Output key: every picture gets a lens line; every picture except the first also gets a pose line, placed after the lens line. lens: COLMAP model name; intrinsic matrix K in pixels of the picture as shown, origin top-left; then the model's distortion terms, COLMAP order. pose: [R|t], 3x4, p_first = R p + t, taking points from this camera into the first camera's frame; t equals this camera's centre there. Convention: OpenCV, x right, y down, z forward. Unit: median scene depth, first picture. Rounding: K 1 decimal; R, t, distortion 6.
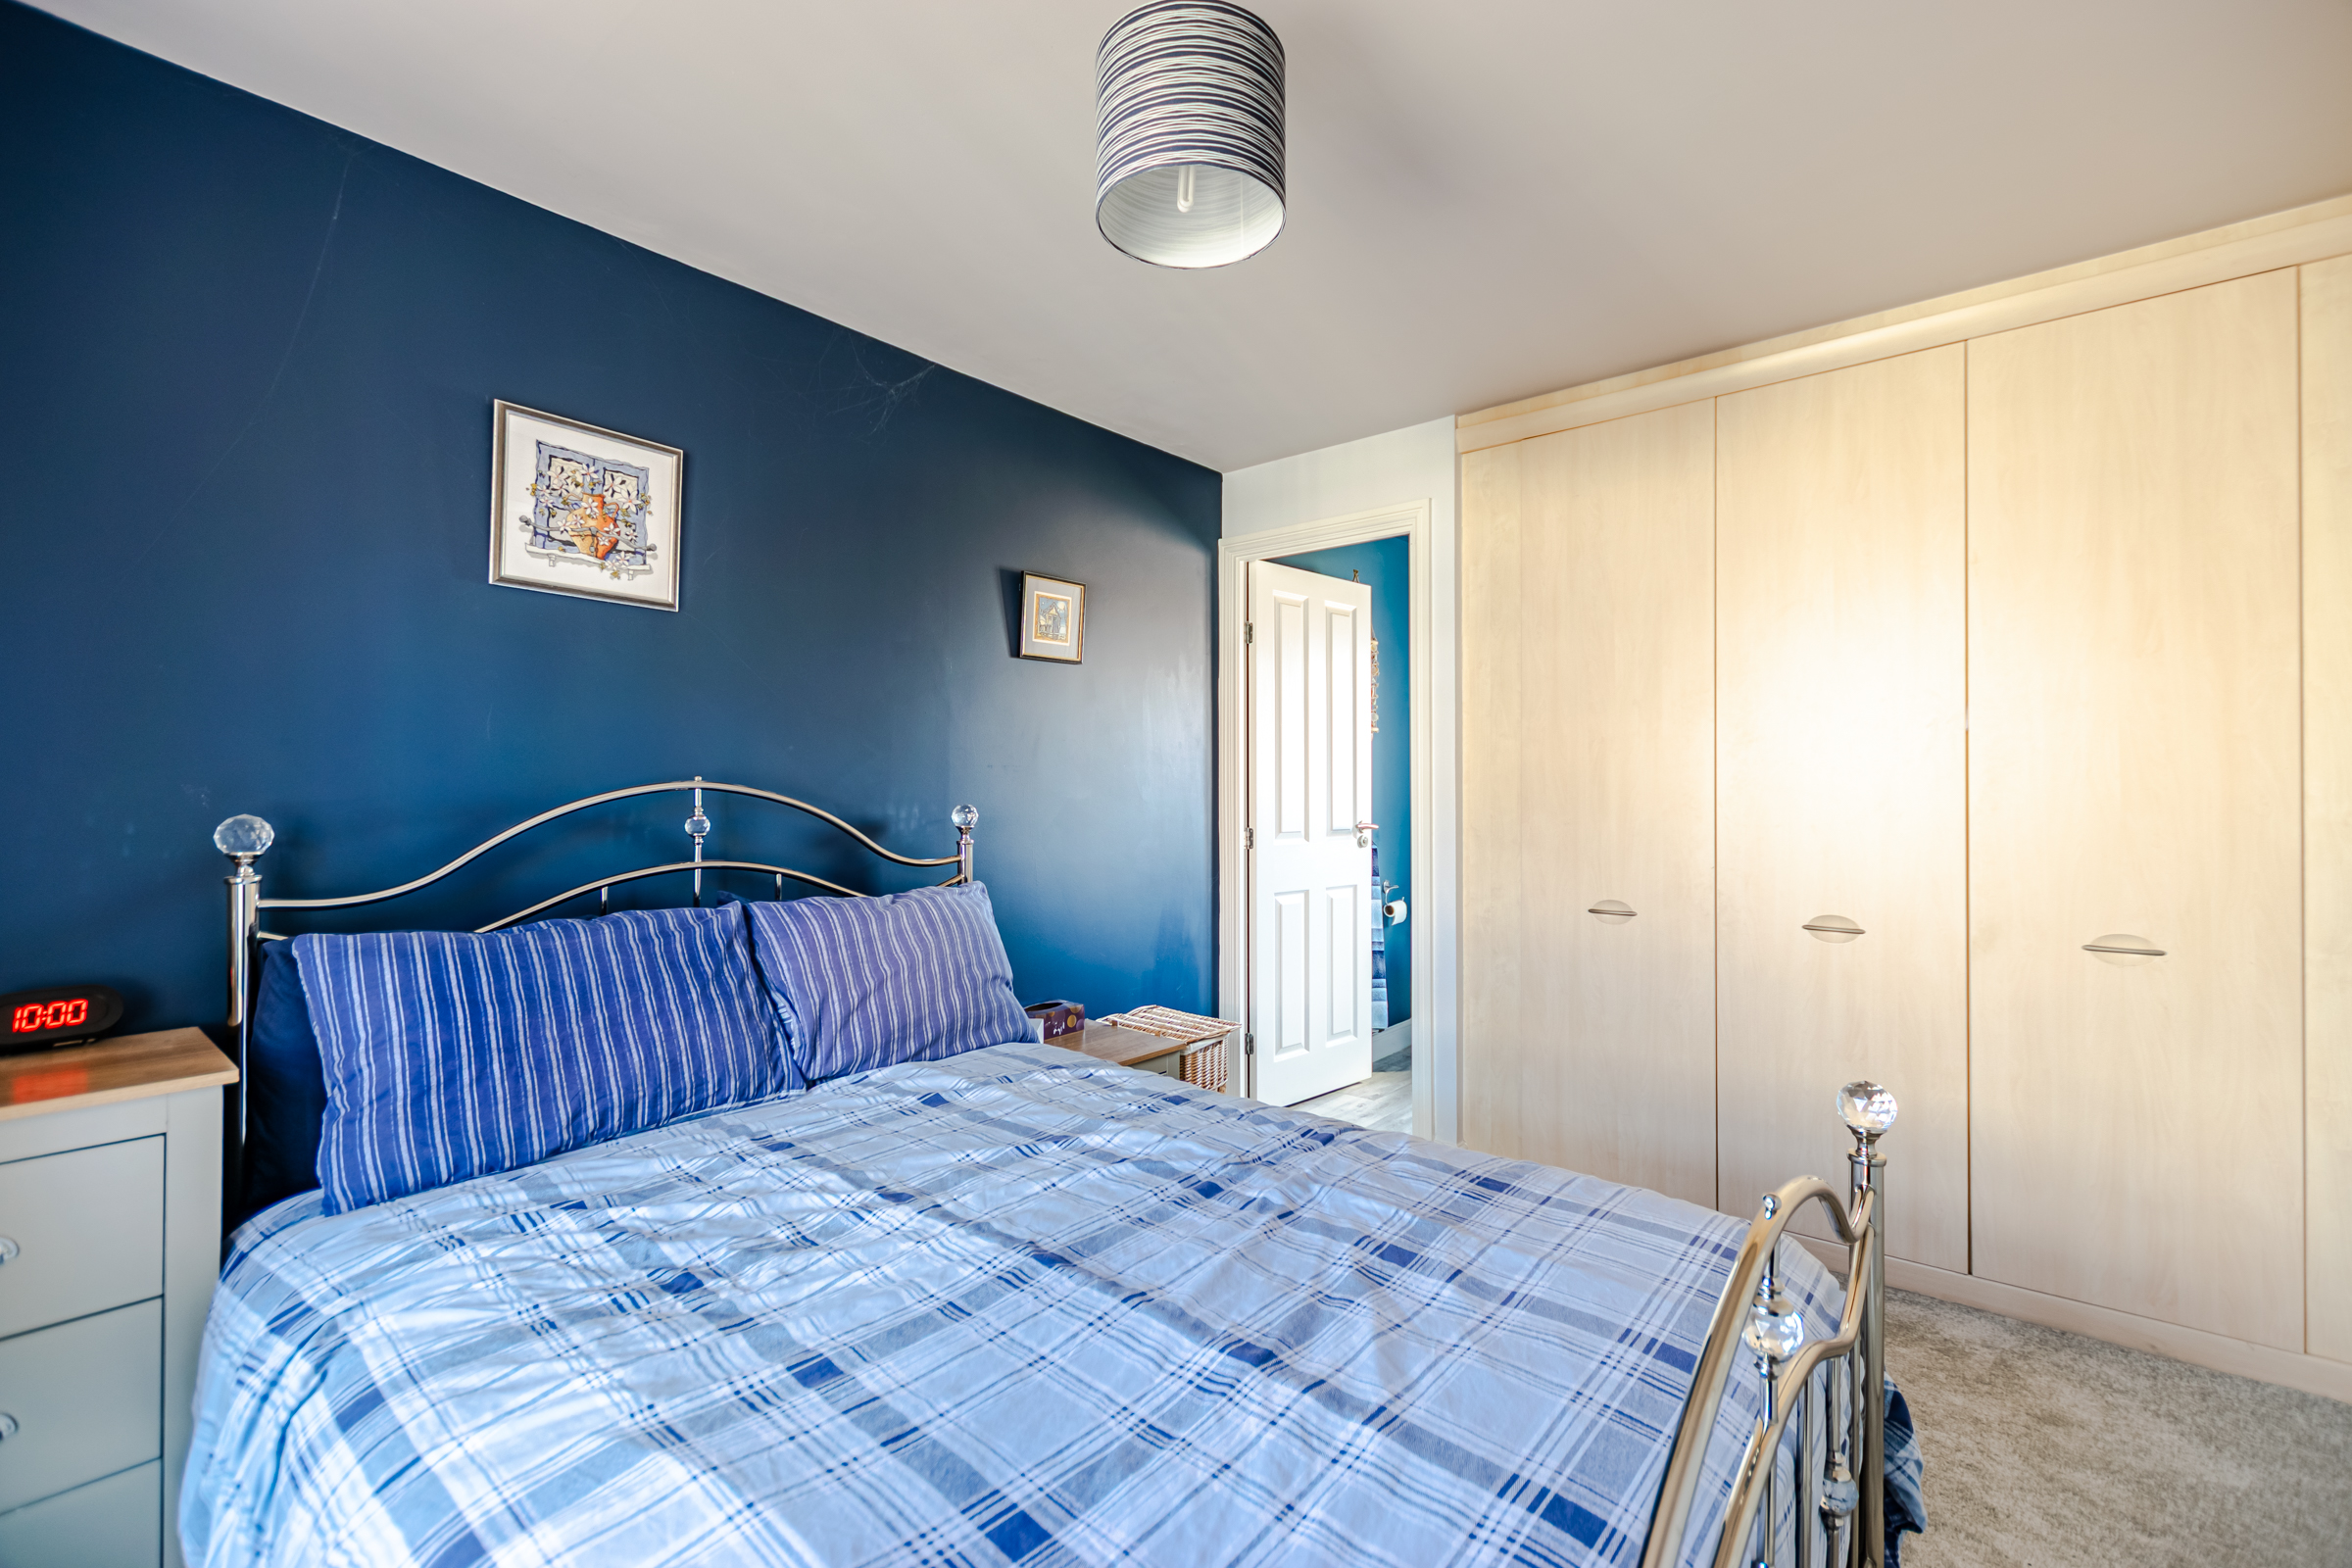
lens RADIAL K [[991.3, 0, 1187.6], [0, 991.3, 778.6], [0, 0, 1]] dist [-0.002477, 0.000056]
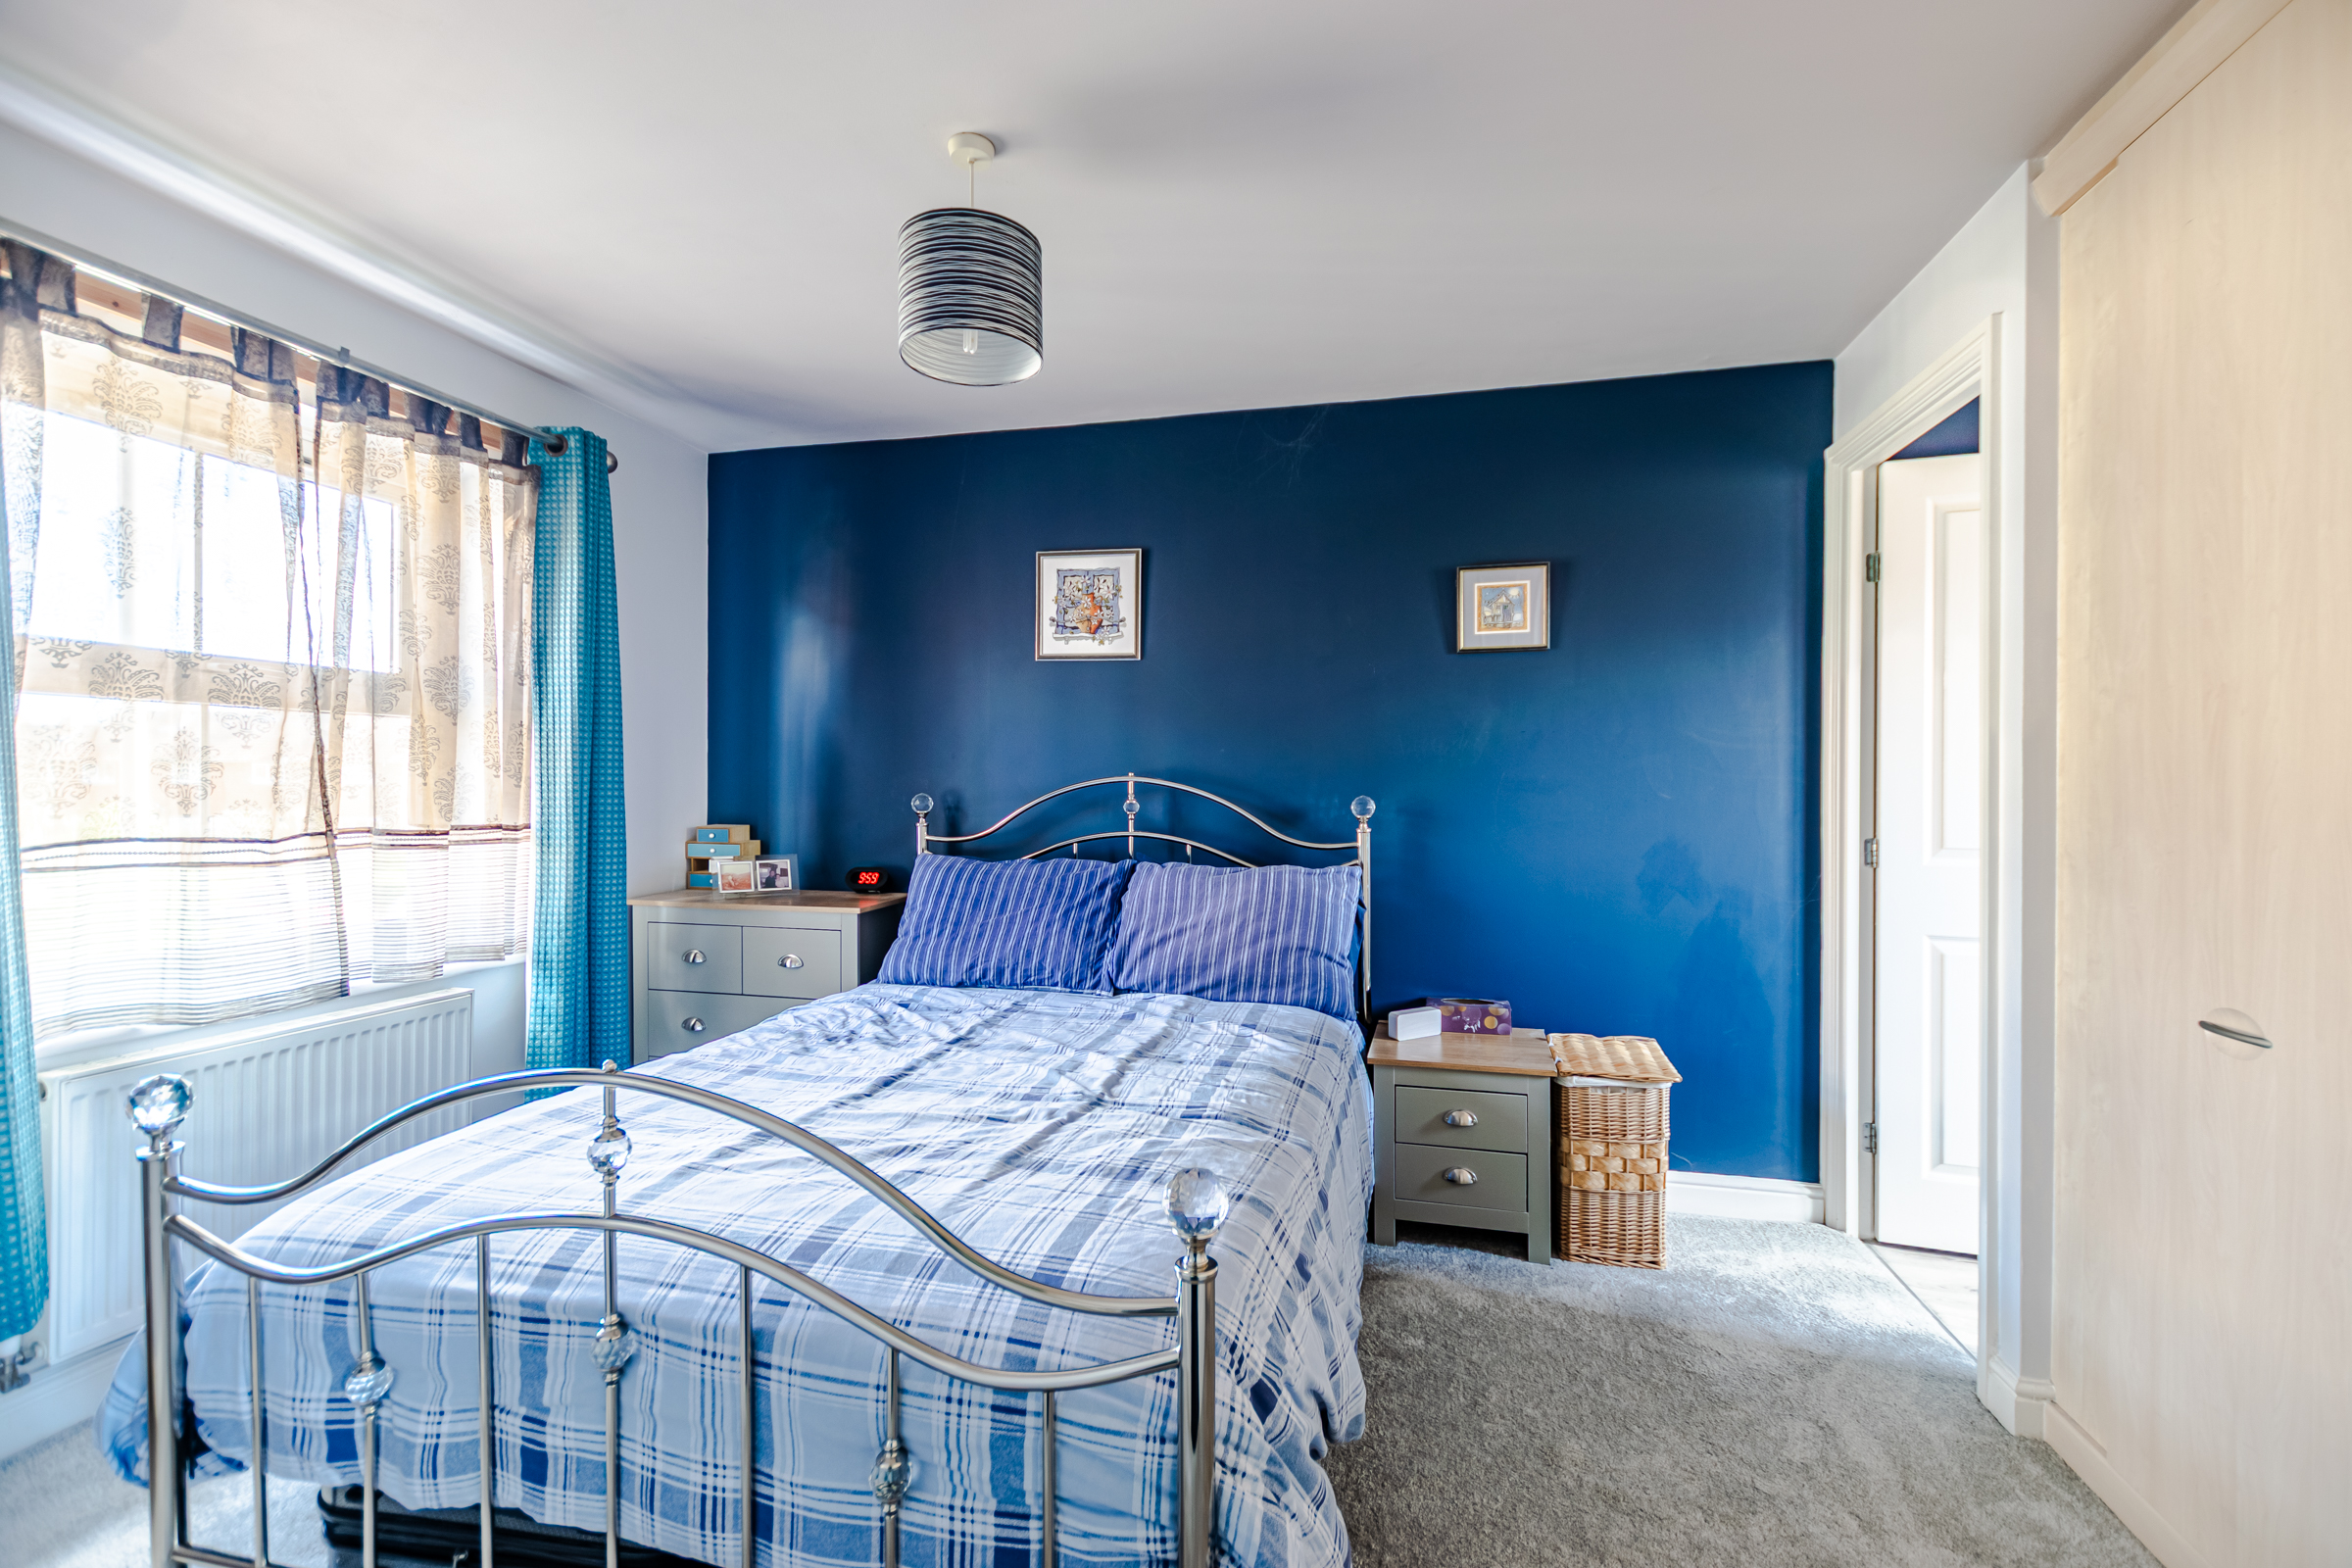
lens RADIAL K [[991.3, 0, 1187.6], [0, 991.3, 778.6], [0, 0, 1]] dist [-0.002477, 0.000056]
pose [[0.458804, -0.001096, -0.888537, 0.860137], [0.005562, 0.999983, 0.001639, 0.004049], [0.888520, -0.005694, 0.458803, 0.414462]]
